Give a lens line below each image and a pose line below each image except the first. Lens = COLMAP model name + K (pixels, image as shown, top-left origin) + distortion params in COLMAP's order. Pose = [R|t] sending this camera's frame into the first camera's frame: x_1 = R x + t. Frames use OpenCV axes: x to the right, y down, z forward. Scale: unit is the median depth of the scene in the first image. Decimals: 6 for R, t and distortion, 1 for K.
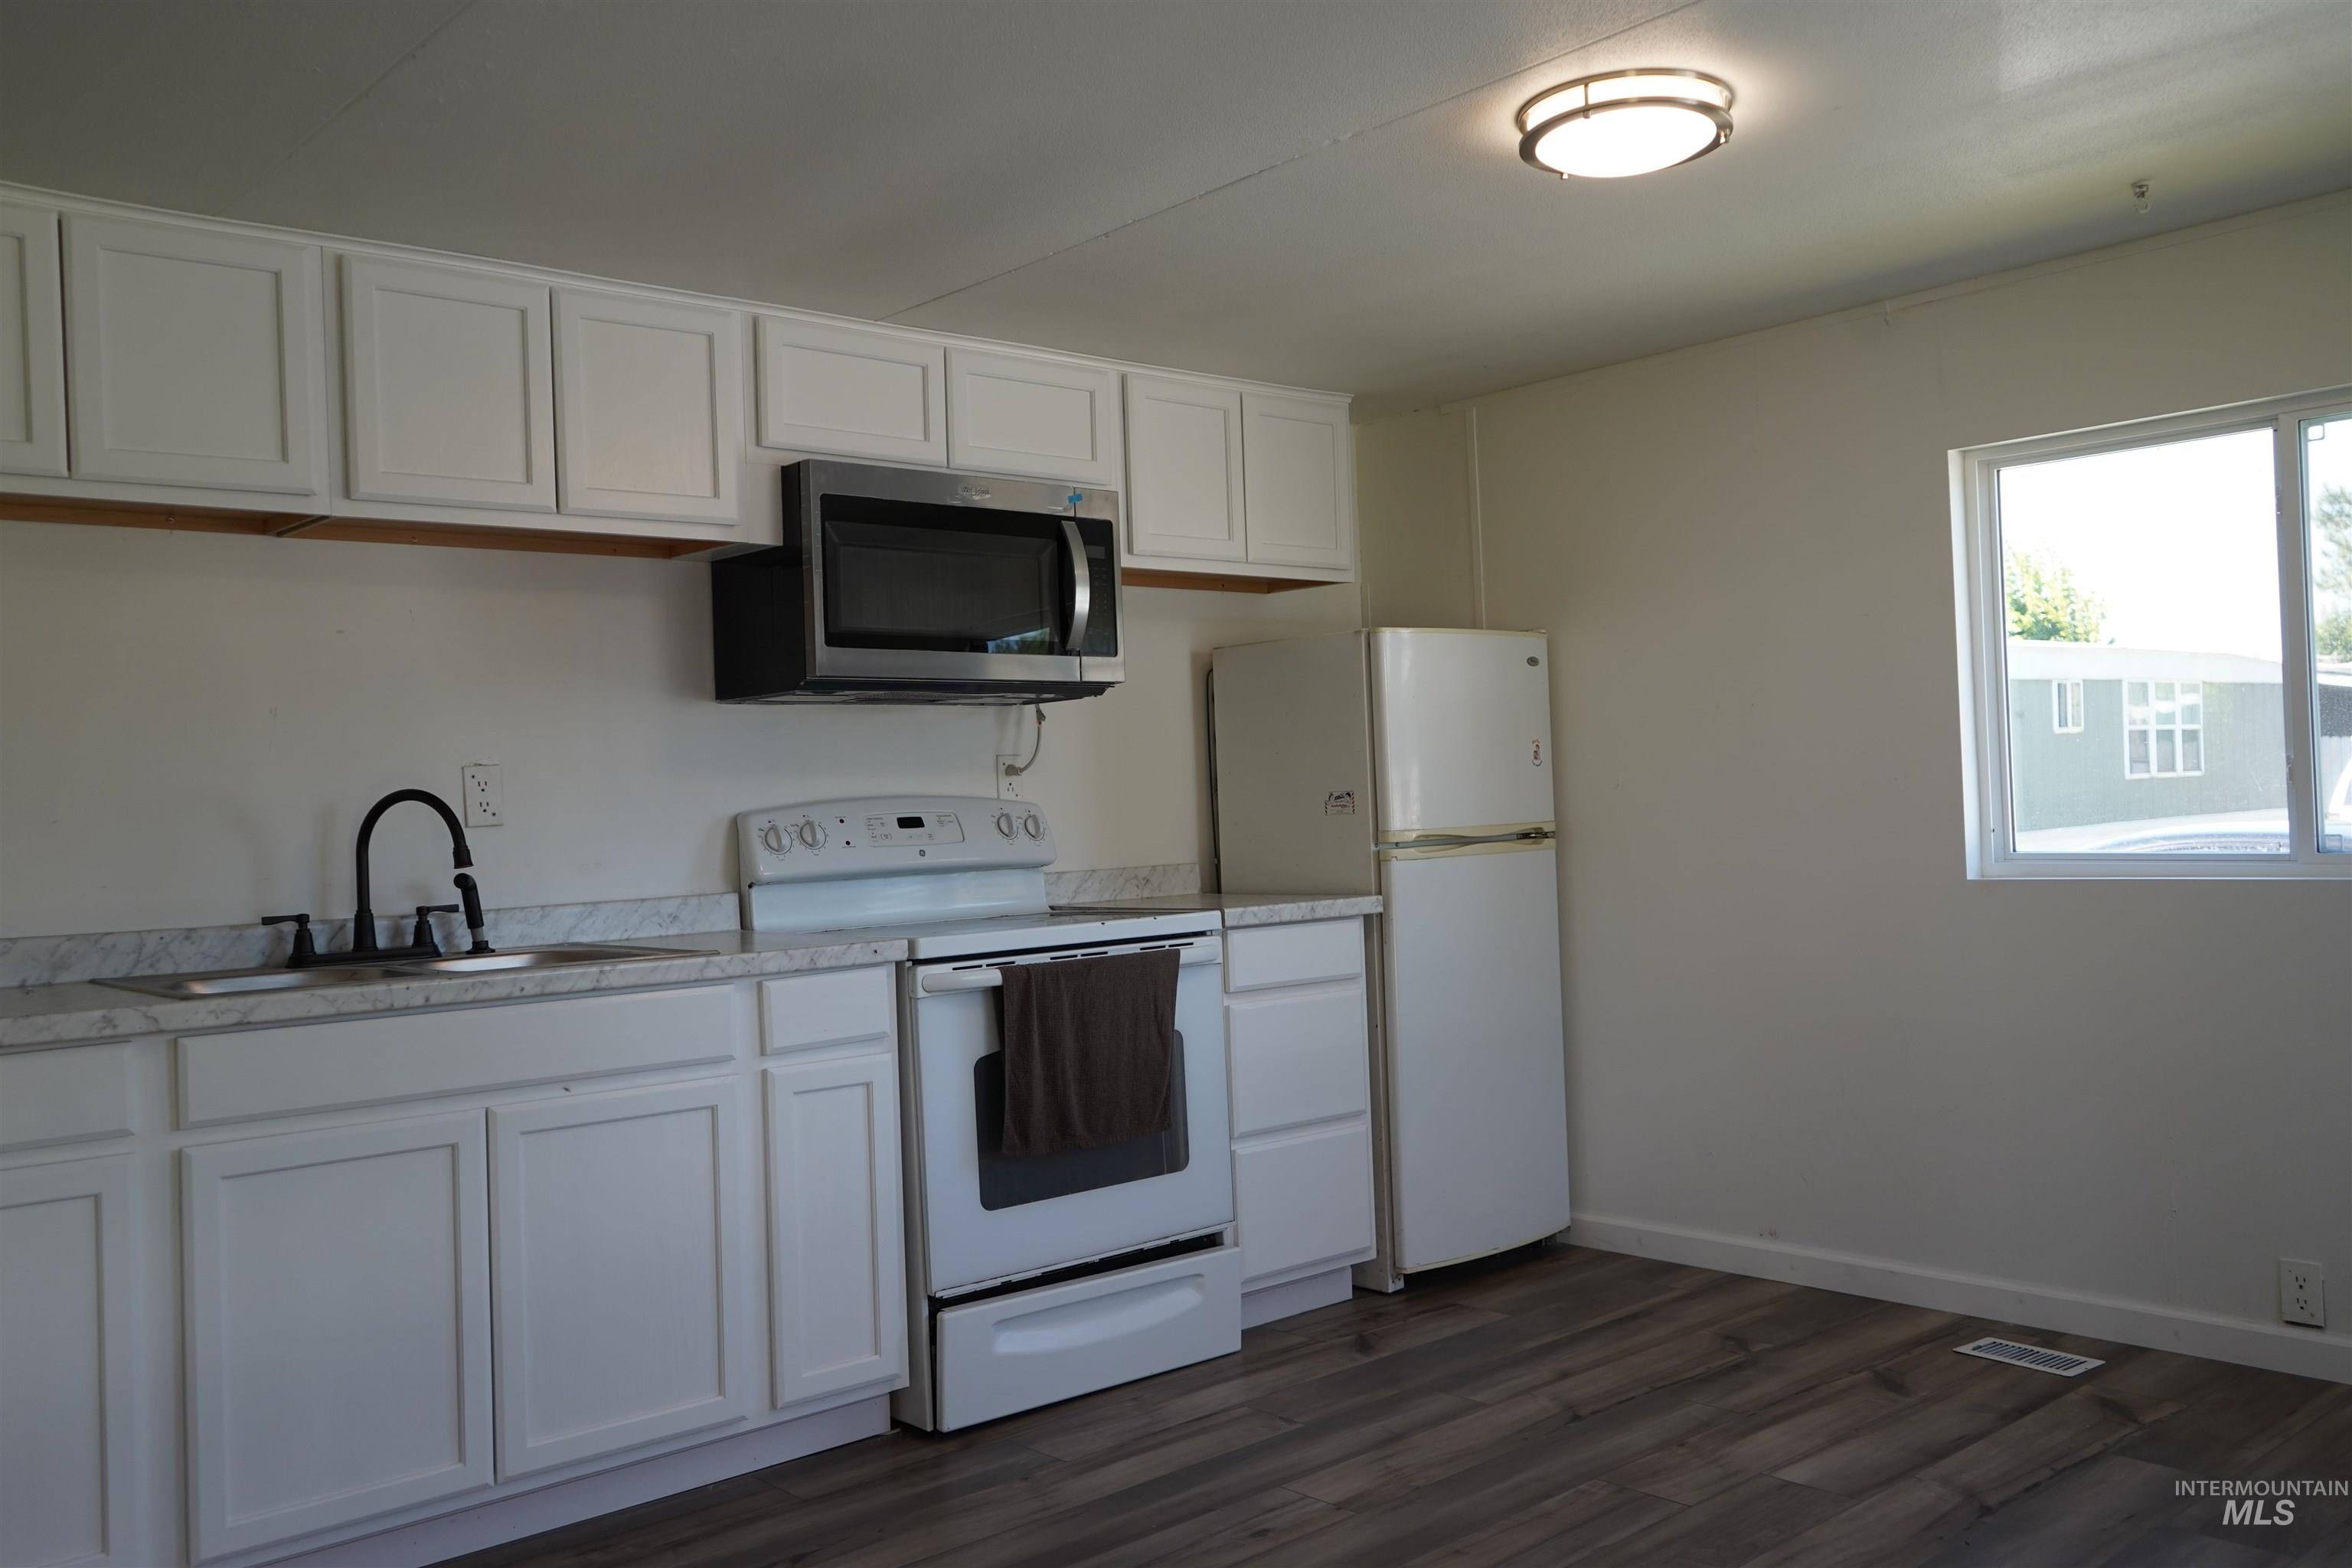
lens RADIAL K [[1886.5, 0, 1176.0], [0, 1886.5, 784.0], [0, 0, 1]] dist [0.004828, -0.003190]
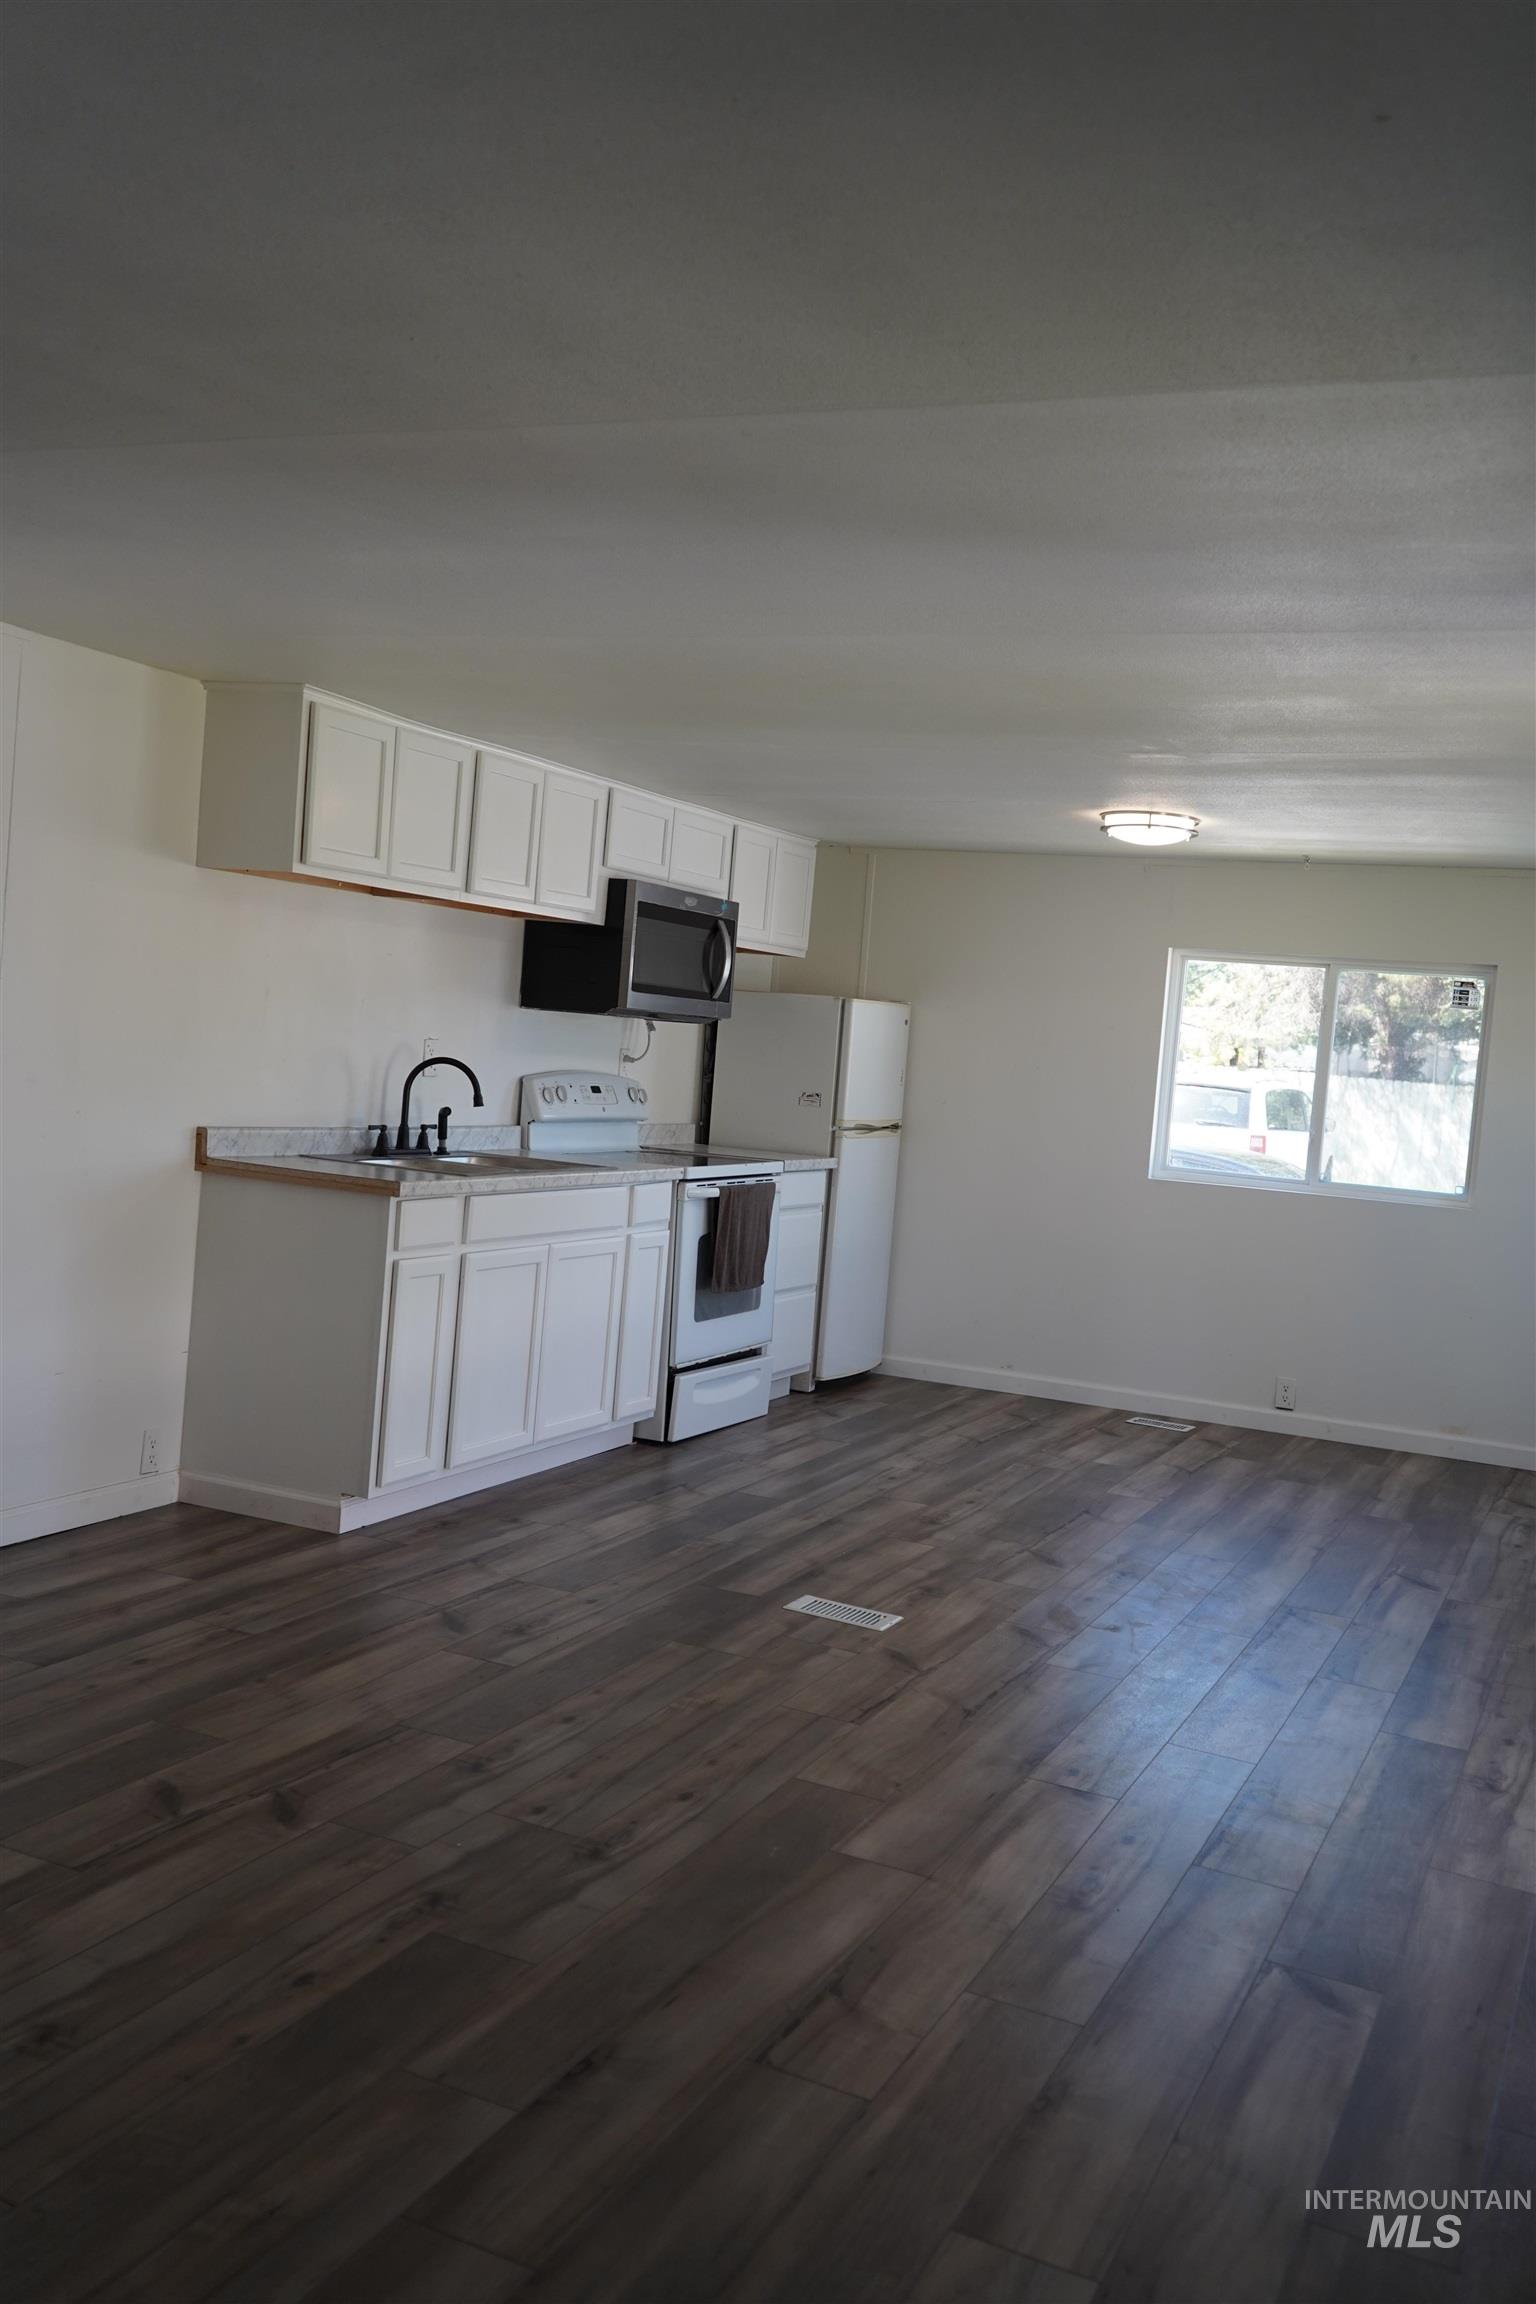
lens RADIAL K [[2035.4, 0, 768.0], [0, 2035.4, 1152.0], [0, 0, 1]] dist [-0.001913, 0.000137]
pose [[0.904770, 0.086724, 0.416978, -0.769118], [-0.118521, 0.991645, 0.050925, -0.034294], [-0.409078, -0.095496, 0.907489, -0.675835]]
